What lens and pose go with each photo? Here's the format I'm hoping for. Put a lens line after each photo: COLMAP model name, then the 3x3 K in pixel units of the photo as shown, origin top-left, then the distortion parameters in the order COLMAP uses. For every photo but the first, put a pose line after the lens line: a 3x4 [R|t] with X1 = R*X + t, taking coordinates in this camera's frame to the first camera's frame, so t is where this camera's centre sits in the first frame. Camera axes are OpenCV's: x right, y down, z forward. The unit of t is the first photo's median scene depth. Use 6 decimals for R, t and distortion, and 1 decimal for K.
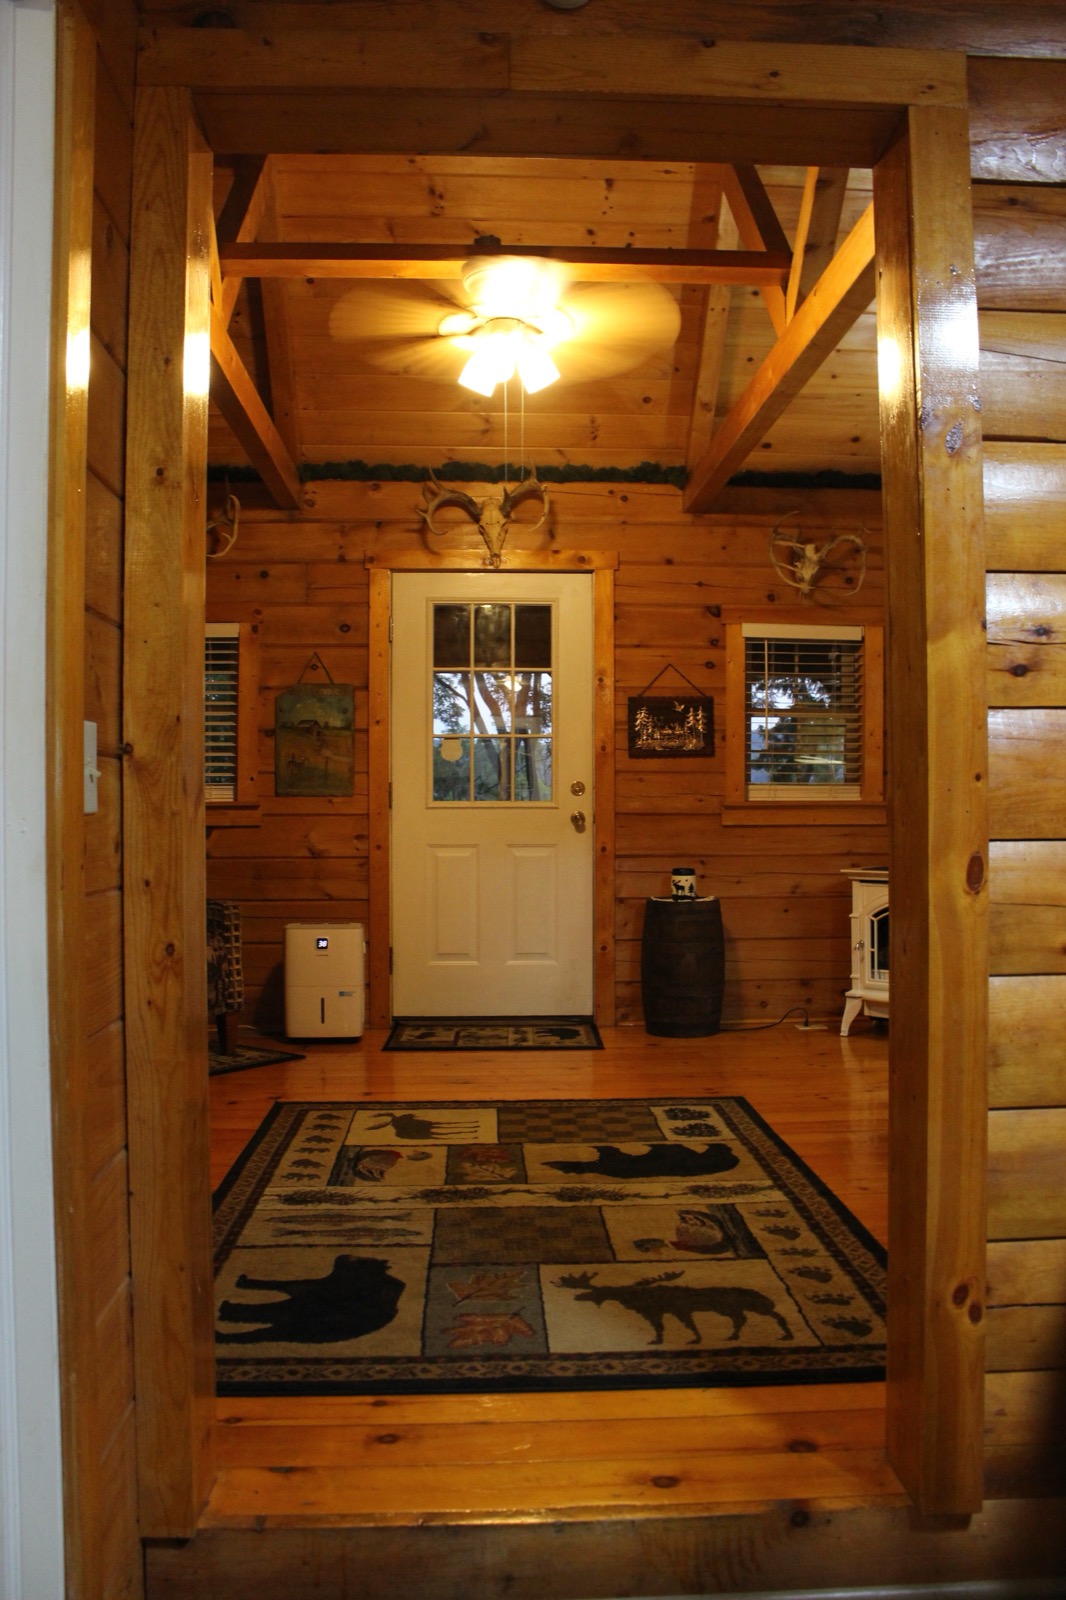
lens RADIAL K [[1333.0, 0, 535.4], [0, 1333.0, 822.5], [0, 0, 1]] dist [-0.162016, 0.136201]
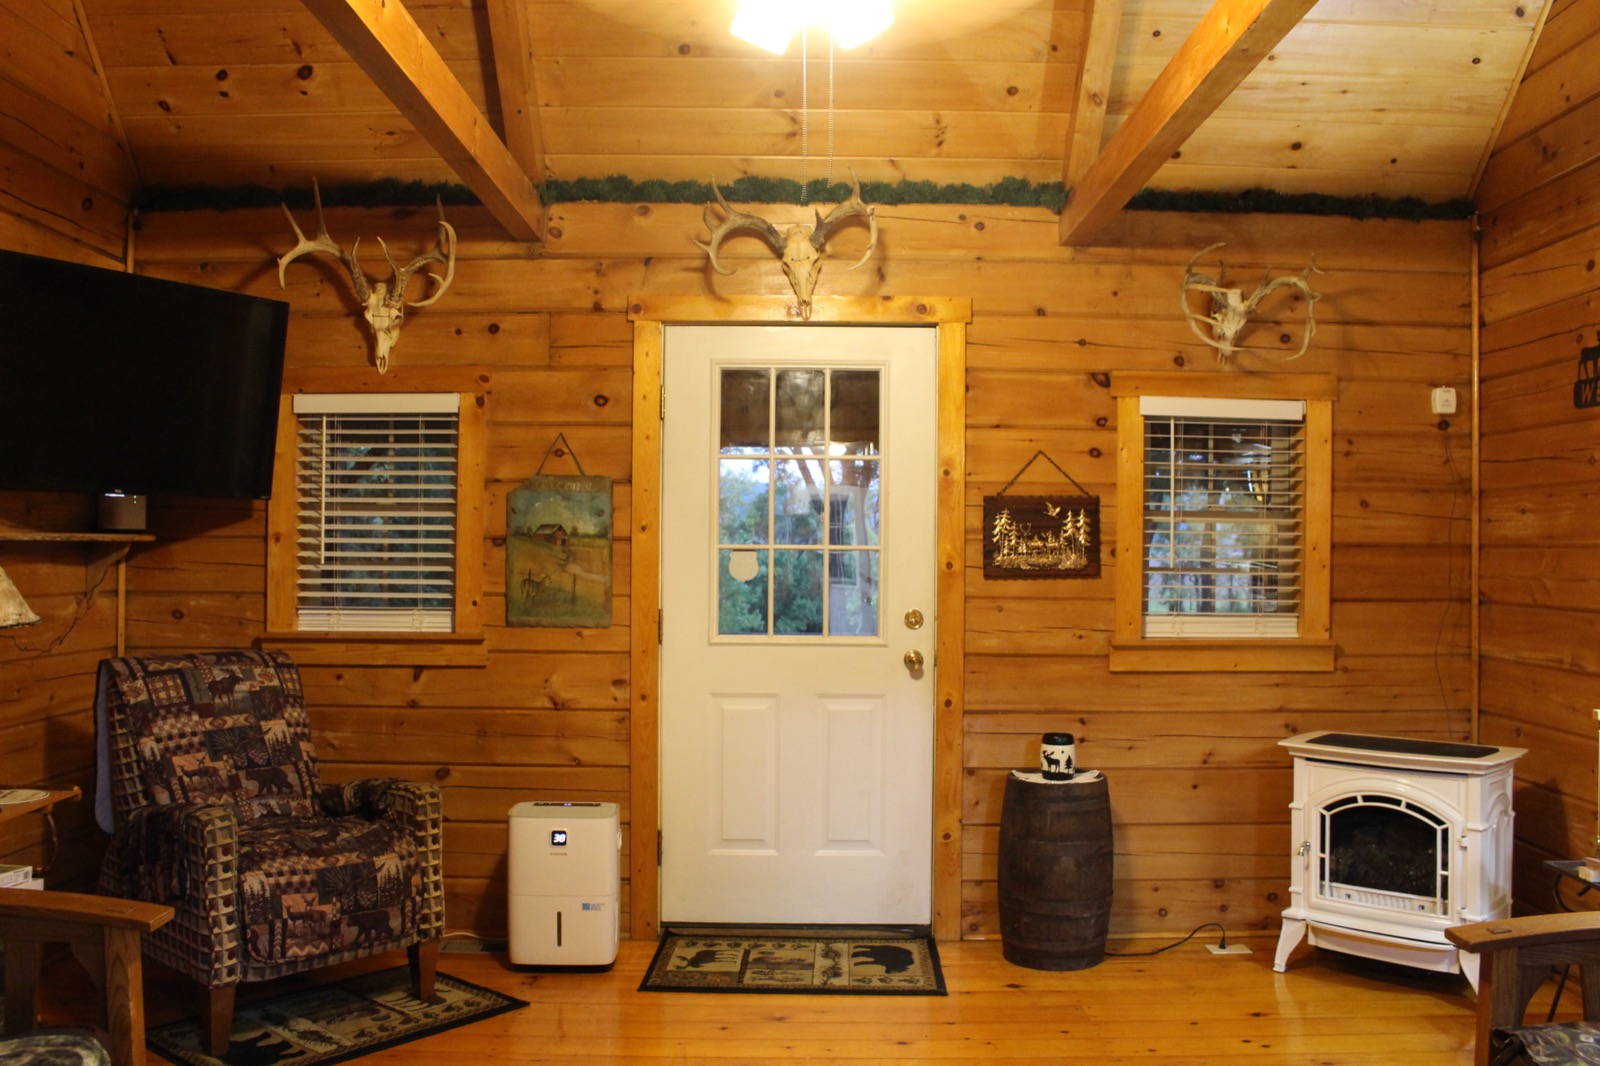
lens RADIAL K [[1333.0, 0, 800.0], [0, 1333.0, 533.0], [0, 0, 1]] dist [-0.162016, 0.136201]
pose [[0.998738, 0.008510, -0.049489, 0.005011], [-0.009557, 0.999735, -0.020956, -0.058176], [0.049298, 0.021402, 0.998555, 0.265237]]
